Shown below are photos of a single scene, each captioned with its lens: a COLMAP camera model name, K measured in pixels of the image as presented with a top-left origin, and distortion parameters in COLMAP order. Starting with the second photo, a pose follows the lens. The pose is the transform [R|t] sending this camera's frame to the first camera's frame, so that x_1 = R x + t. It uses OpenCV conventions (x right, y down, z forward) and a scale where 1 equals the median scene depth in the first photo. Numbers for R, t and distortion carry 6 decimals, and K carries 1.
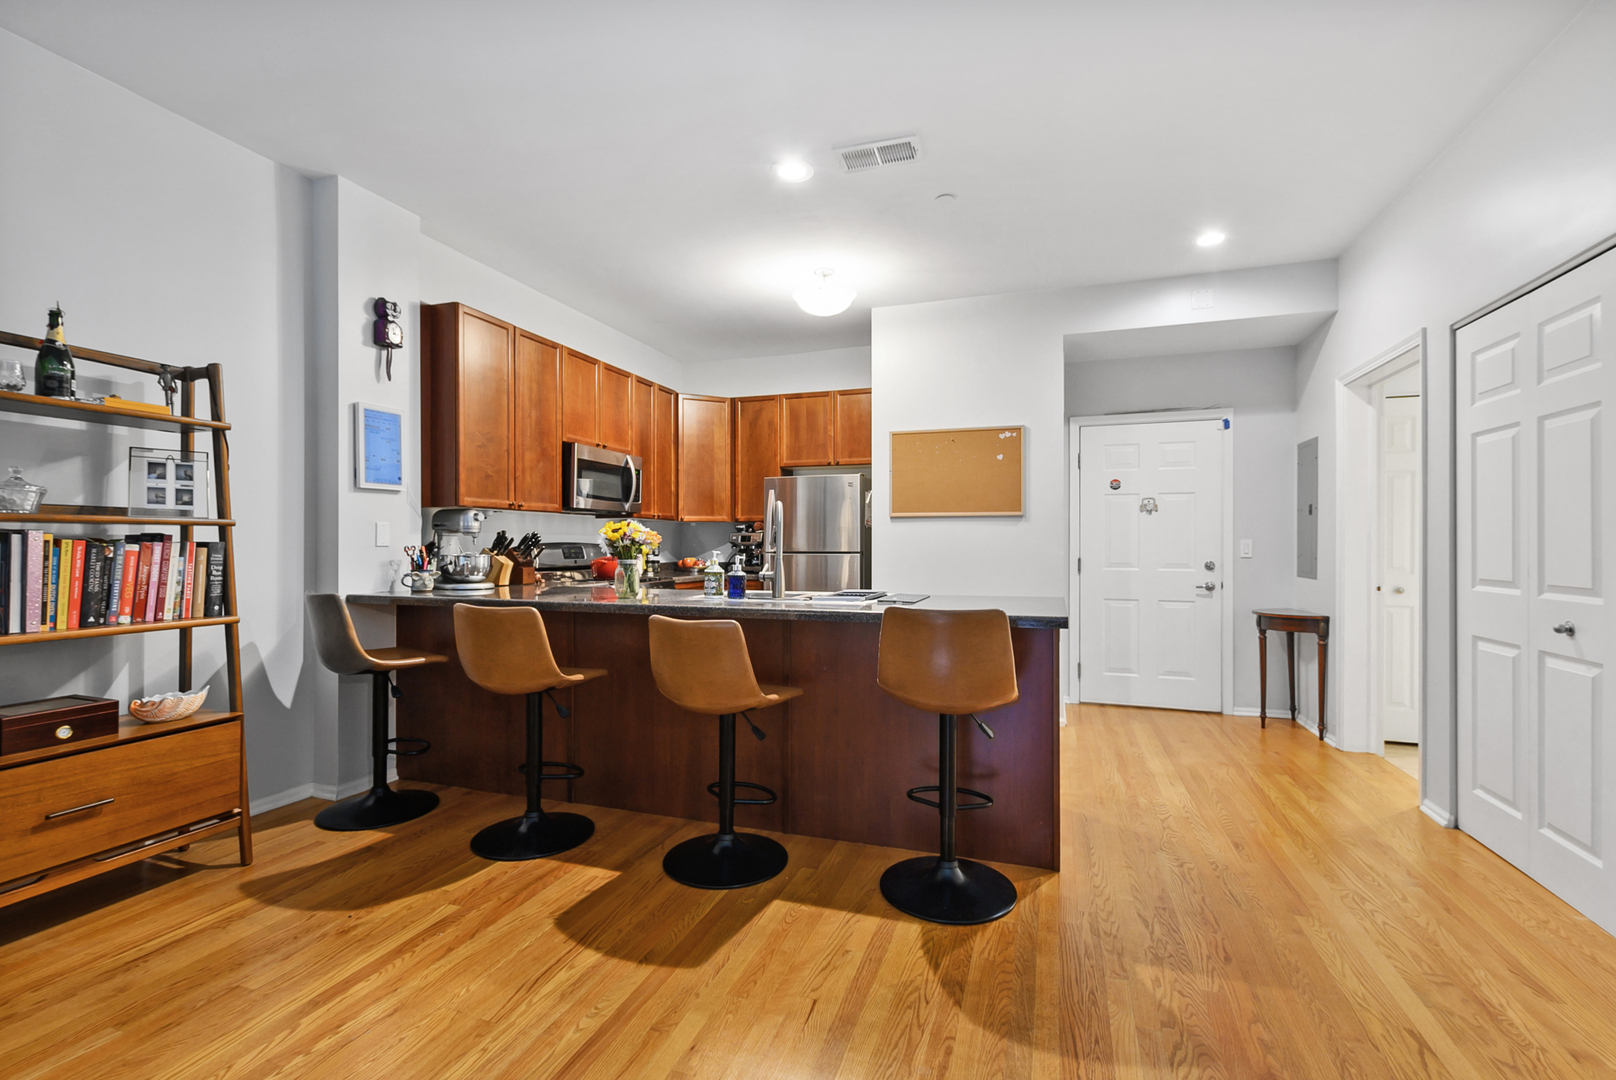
lens RADIAL K [[708.9, 0, 819.2], [0, 708.9, 542.6], [0, 0, 1]] dist [0.008007, -0.002210]
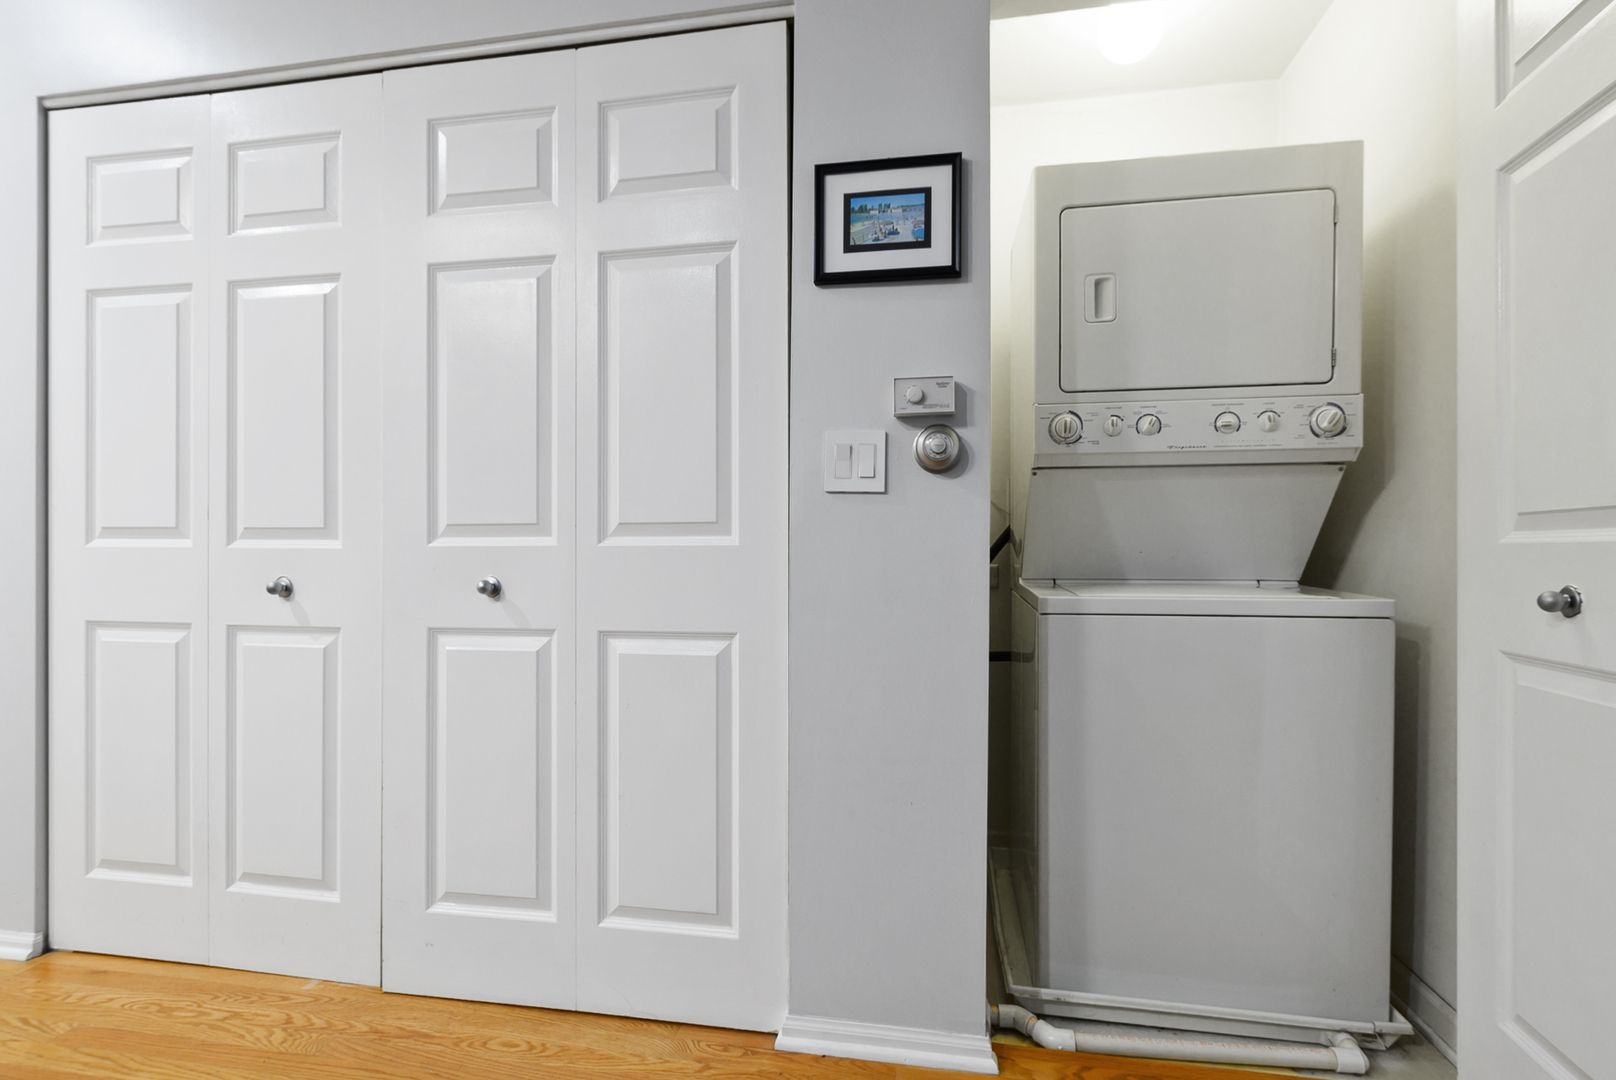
lens RADIAL K [[755.1, 0, 806.4], [0, 755.1, 543.5], [0, 0, 1]] dist [0.002529, -0.002456]
pose [[-0.145790, -0.001725, 0.989314, 0.145265], [-0.002641, 0.999996, 0.001354, 0.047226], [-0.989312, -0.002416, -0.145794, 0.374733]]
